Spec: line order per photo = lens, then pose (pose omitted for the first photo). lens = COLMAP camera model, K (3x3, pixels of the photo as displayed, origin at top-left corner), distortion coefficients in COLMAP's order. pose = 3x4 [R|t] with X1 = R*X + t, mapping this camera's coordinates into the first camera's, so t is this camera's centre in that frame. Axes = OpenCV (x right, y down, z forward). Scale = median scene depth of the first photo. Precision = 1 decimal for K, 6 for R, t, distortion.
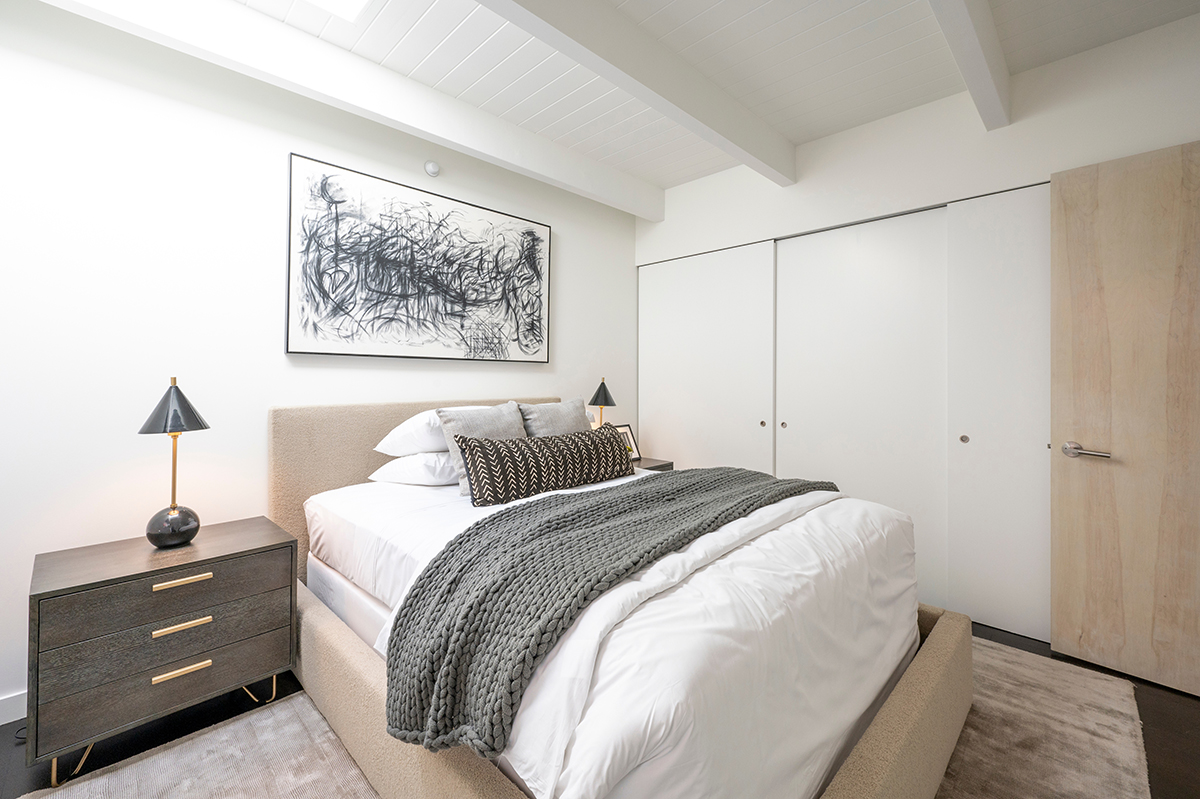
lens RADIAL K [[488.3, 0, 619.3], [0, 488.3, 373.8], [0, 0, 1]] dist [0.002157, -0.000774]
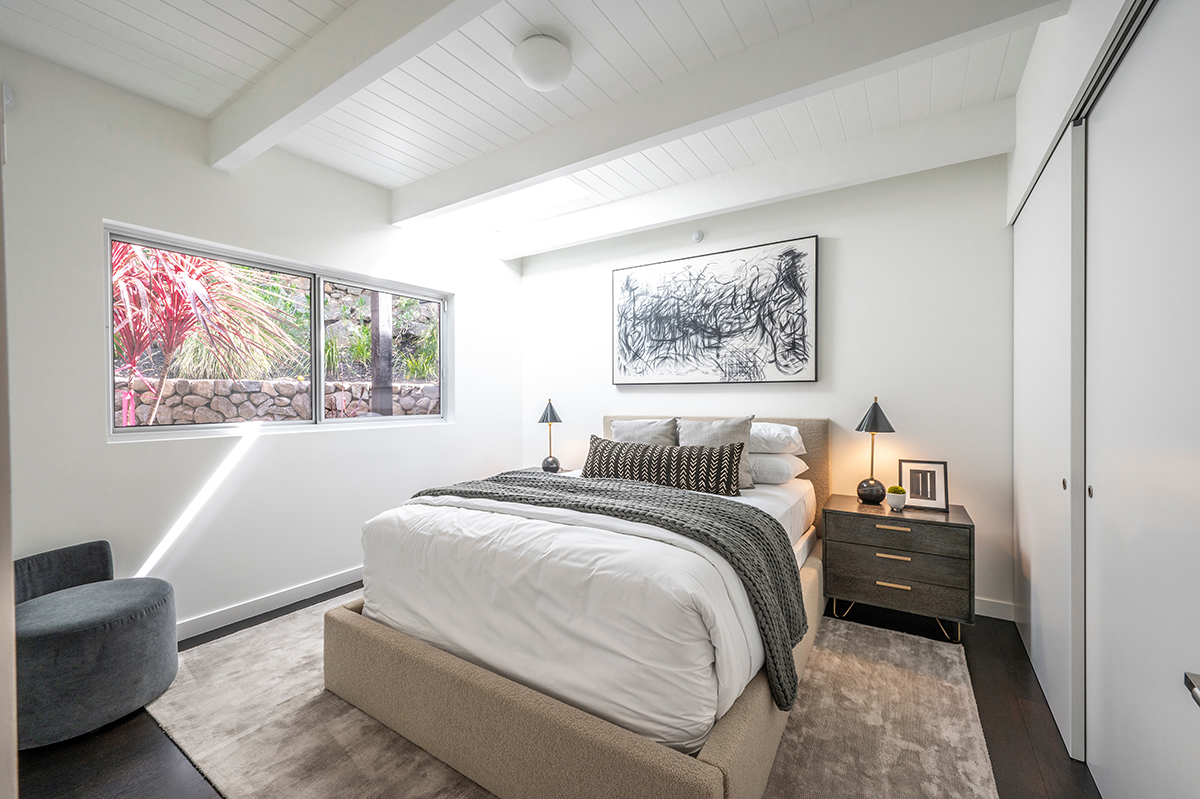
lens RADIAL K [[488.3, 0, 601.2], [0, 488.3, 400.5], [0, 0, 1]] dist [0.002157, -0.000774]
pose [[0.194567, 0.001255, -0.980888, 0.826109], [0.013118, 0.999906, 0.003882, 0.005615], [0.980802, -0.013622, 0.194532, 0.486979]]
